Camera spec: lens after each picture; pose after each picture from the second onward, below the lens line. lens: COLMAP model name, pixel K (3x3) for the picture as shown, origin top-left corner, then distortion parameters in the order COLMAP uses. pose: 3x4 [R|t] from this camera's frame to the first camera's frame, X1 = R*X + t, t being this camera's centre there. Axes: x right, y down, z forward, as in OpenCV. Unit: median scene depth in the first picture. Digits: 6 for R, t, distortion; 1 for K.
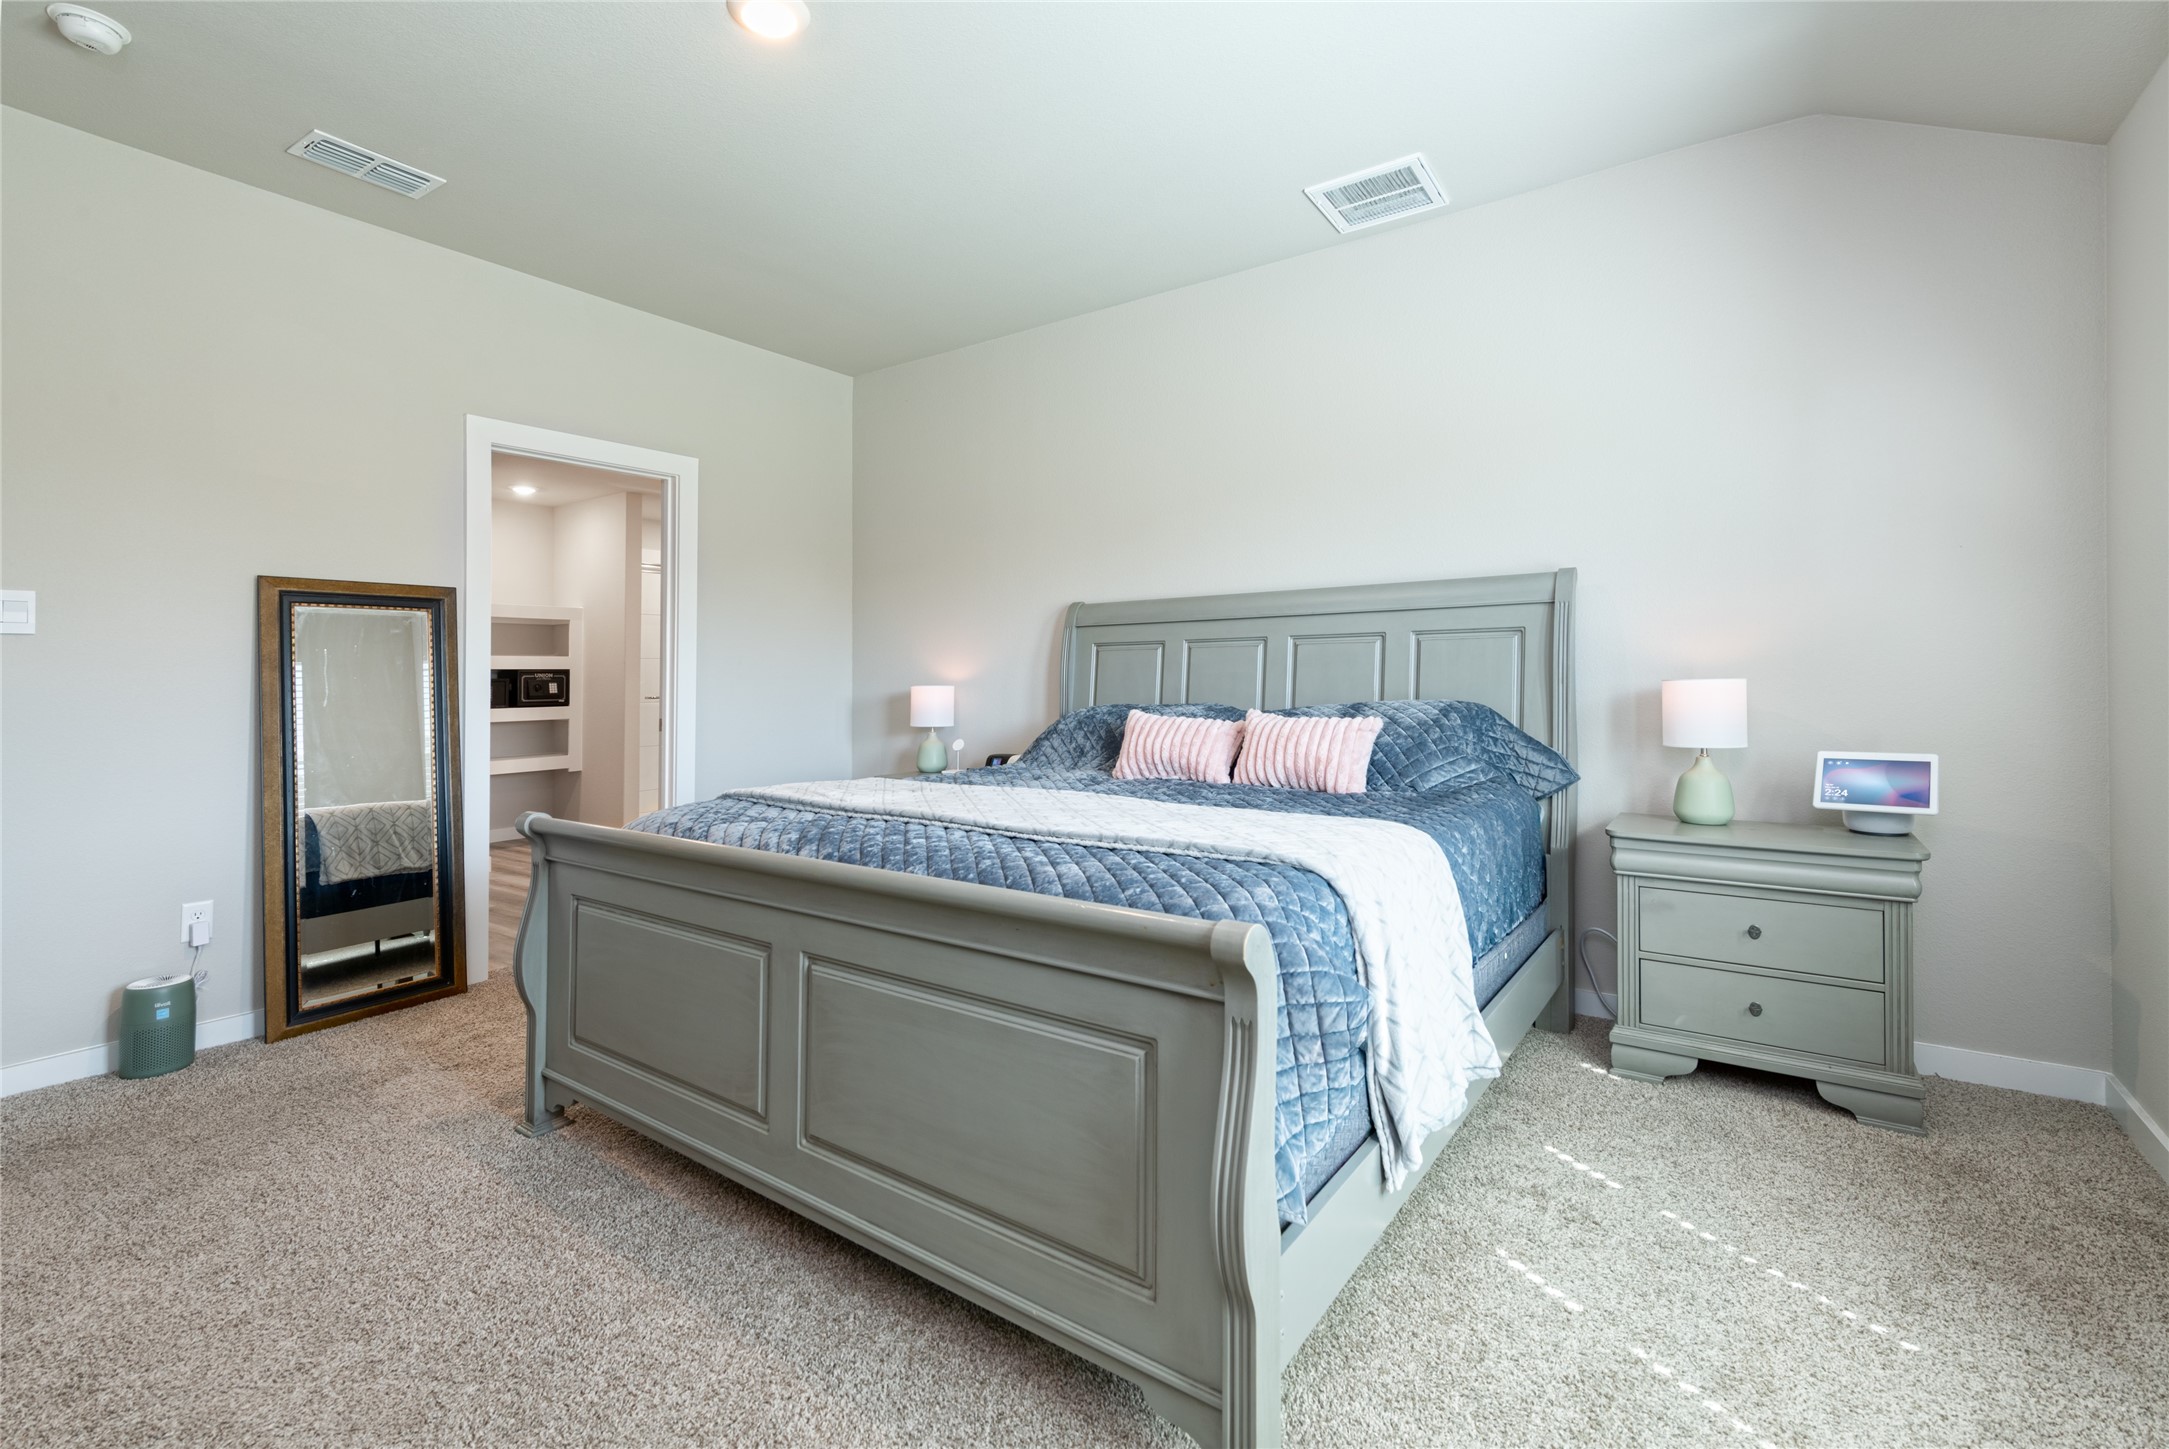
lens RADIAL K [[960.9, 0, 1079.9], [0, 960.9, 673.9], [0, 0, 1]] dist [0.001130, 0.000155]
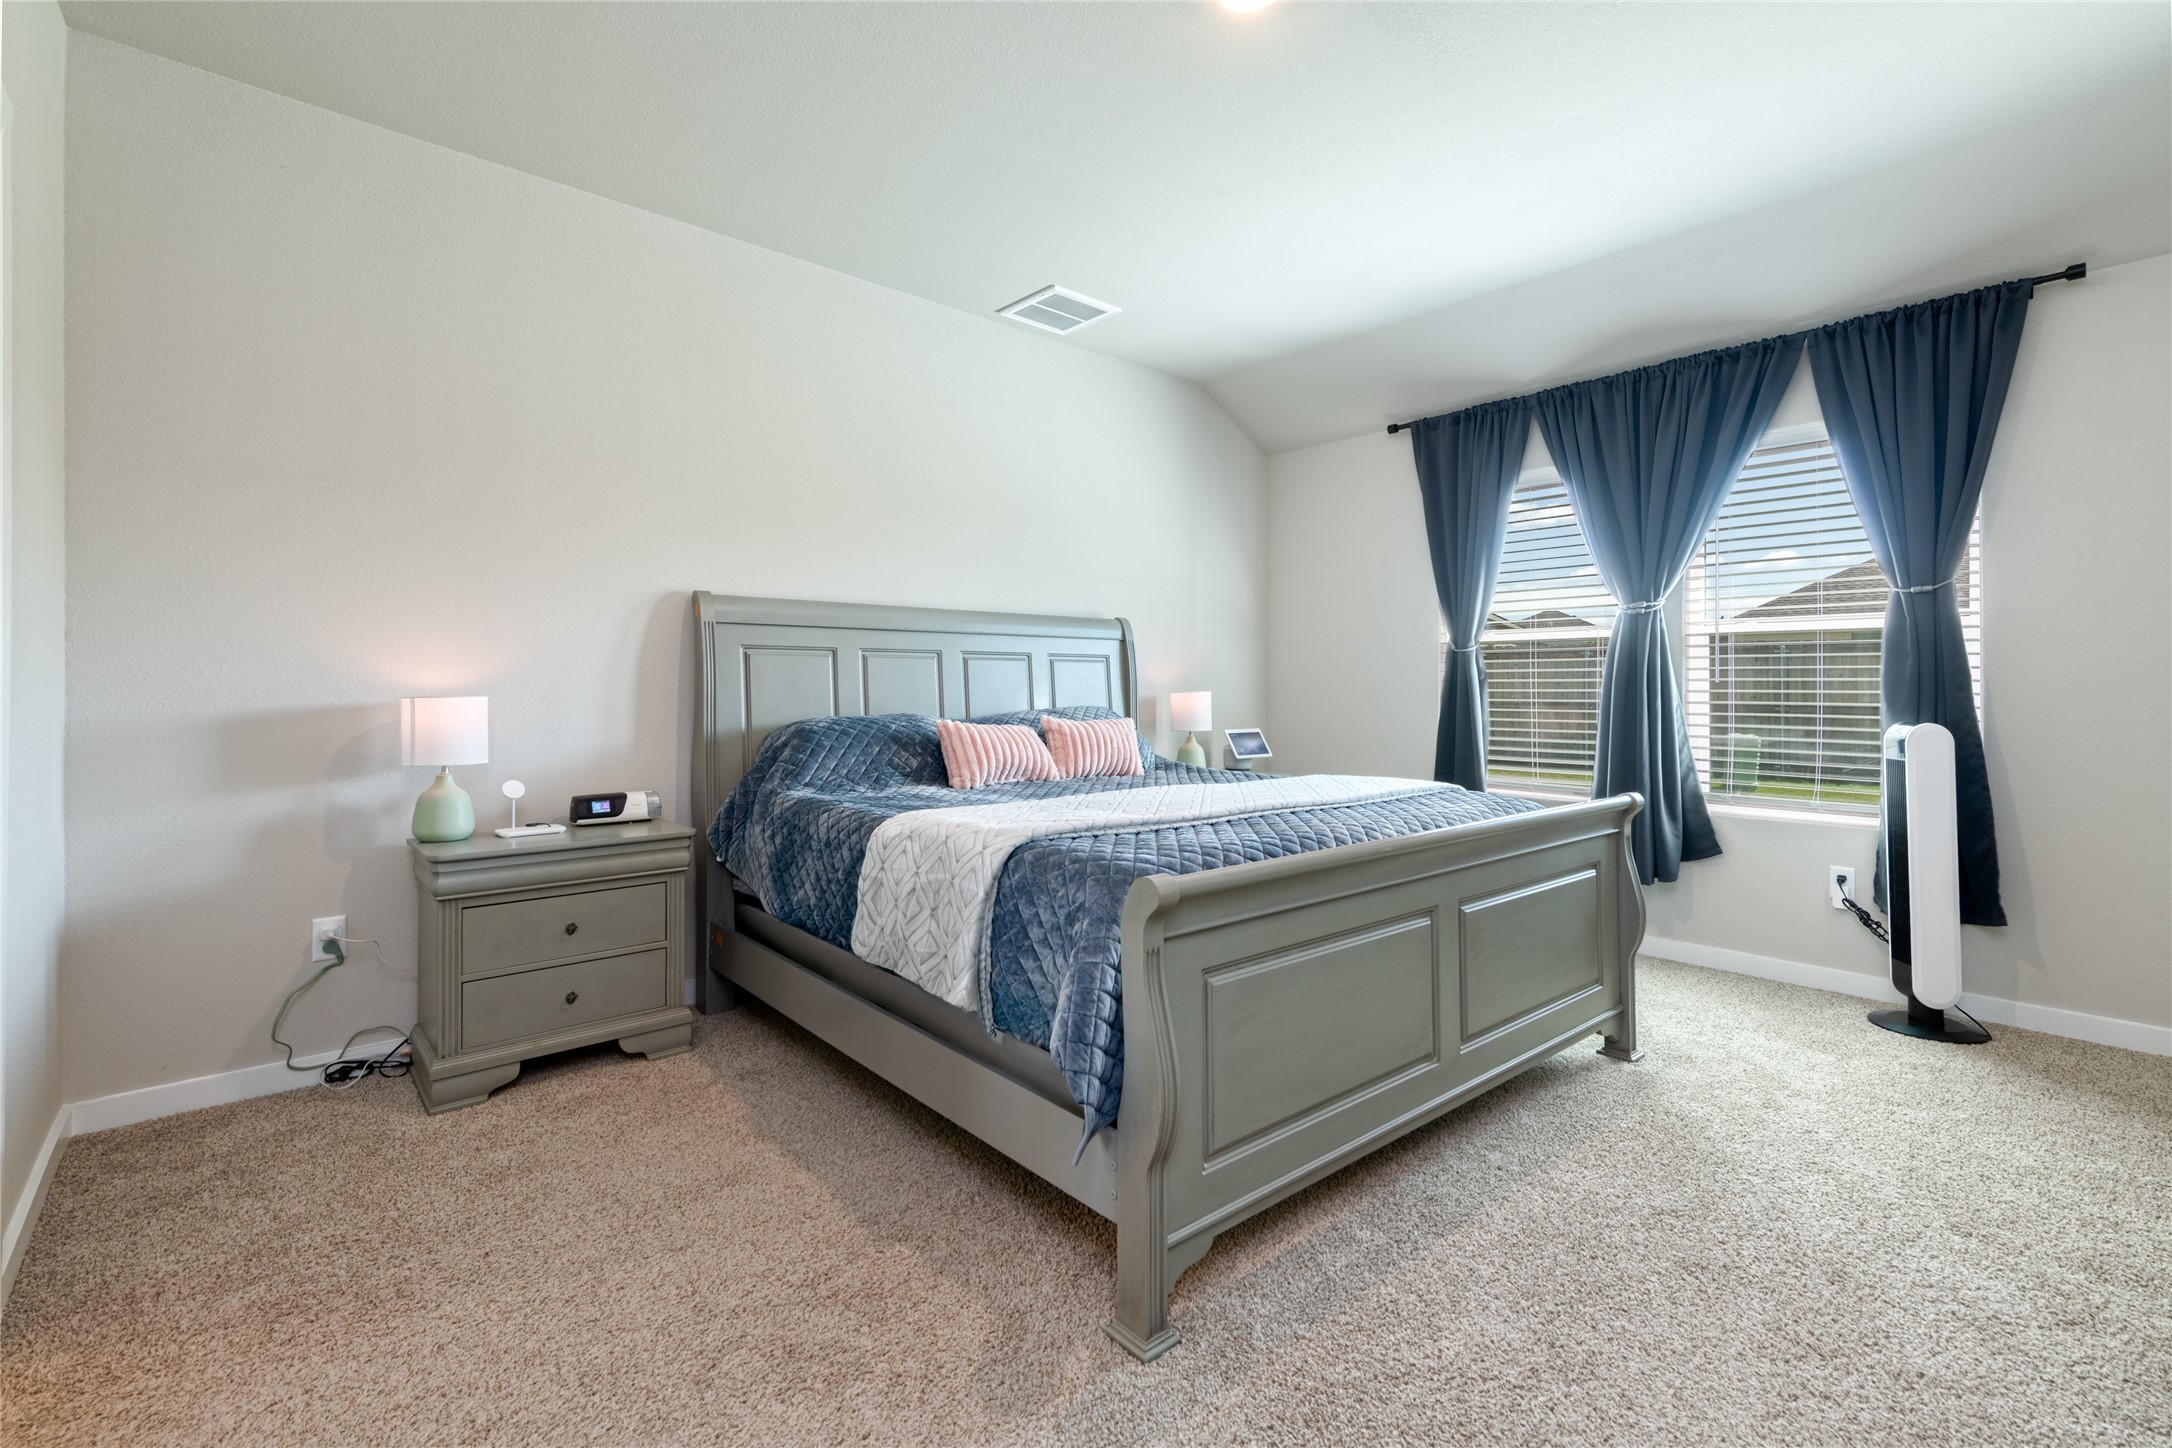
lens RADIAL K [[962.2, 0, 1081.4], [0, 962.2, 673.4], [0, 0, 1]] dist [0.001130, 0.000155]
pose [[0.236559, 0.024780, 0.971301, -0.709632], [-0.005457, 0.999693, -0.024175, 0.010406], [-0.971602, 0.000418, 0.236621, 0.505927]]
